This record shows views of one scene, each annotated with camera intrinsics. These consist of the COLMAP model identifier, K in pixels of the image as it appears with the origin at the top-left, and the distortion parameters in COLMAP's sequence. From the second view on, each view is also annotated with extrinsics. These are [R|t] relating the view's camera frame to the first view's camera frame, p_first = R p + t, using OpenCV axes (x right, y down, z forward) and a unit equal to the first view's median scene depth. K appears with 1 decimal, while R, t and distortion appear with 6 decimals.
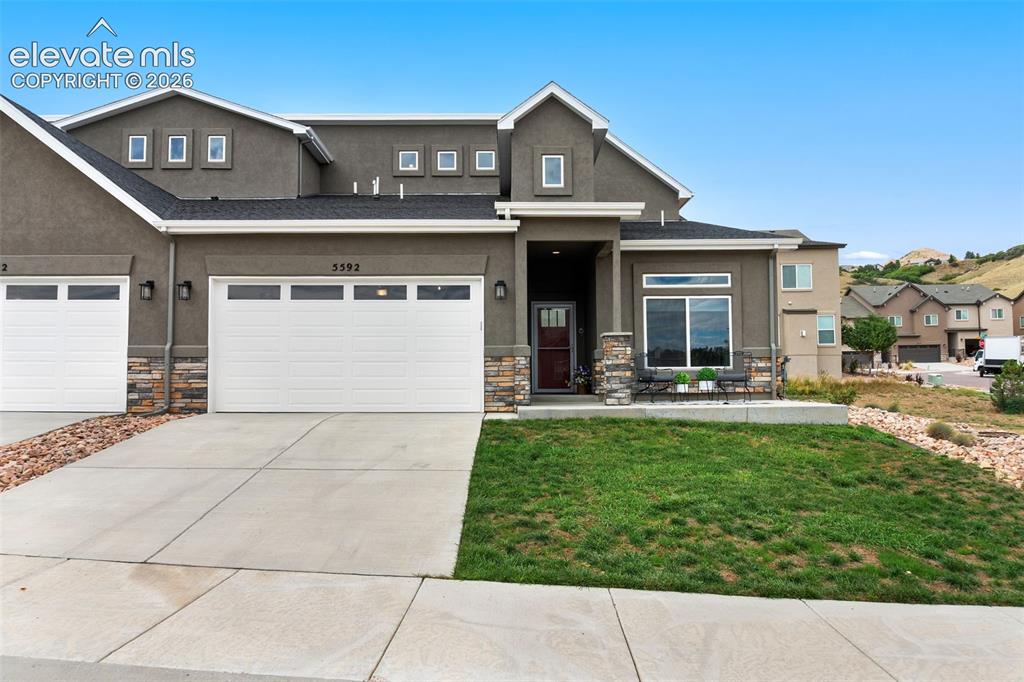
lens RADIAL K [[699.0, 0, 506.9], [0, 699.0, 347.3], [0, 0, 1]] dist [-0.024301, 0.001604]
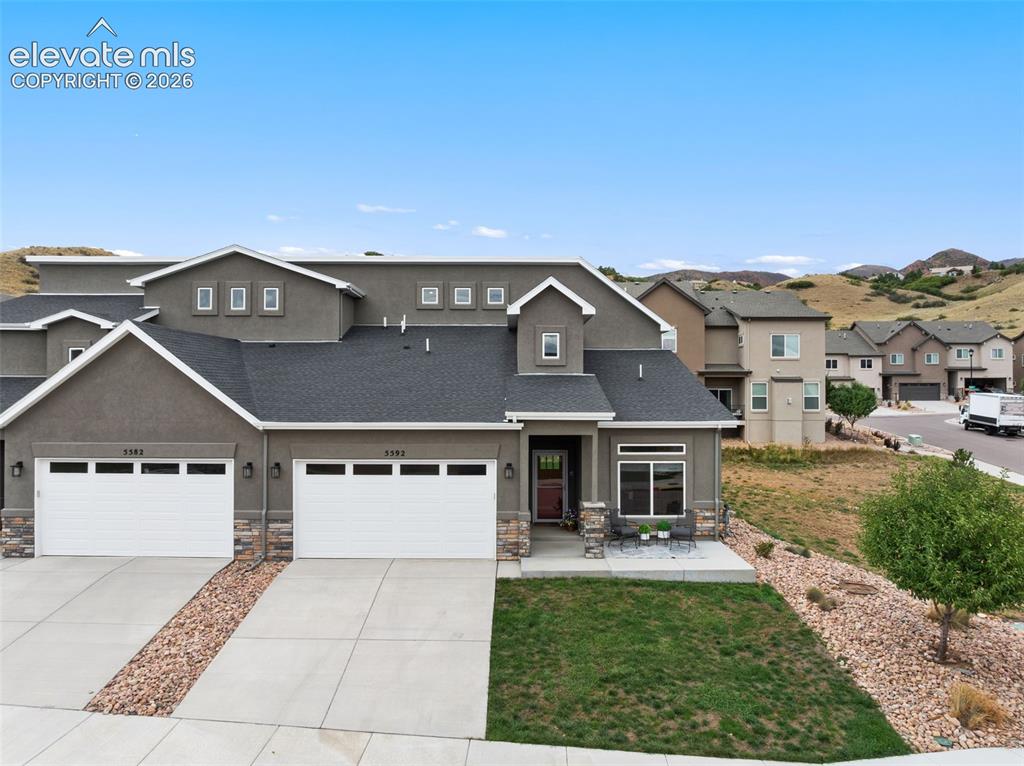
lens RADIAL K [[747.9, 0, 511.2], [0, 747.9, 366.7], [0, 0, 1]] dist [-0.022651, -0.002892]
pose [[0.999972, 0.007439, -0.000048, -0.006067], [-0.007432, 0.999278, 0.037263, -0.336707], [0.000325, -0.037262, 0.999305, -0.437565]]
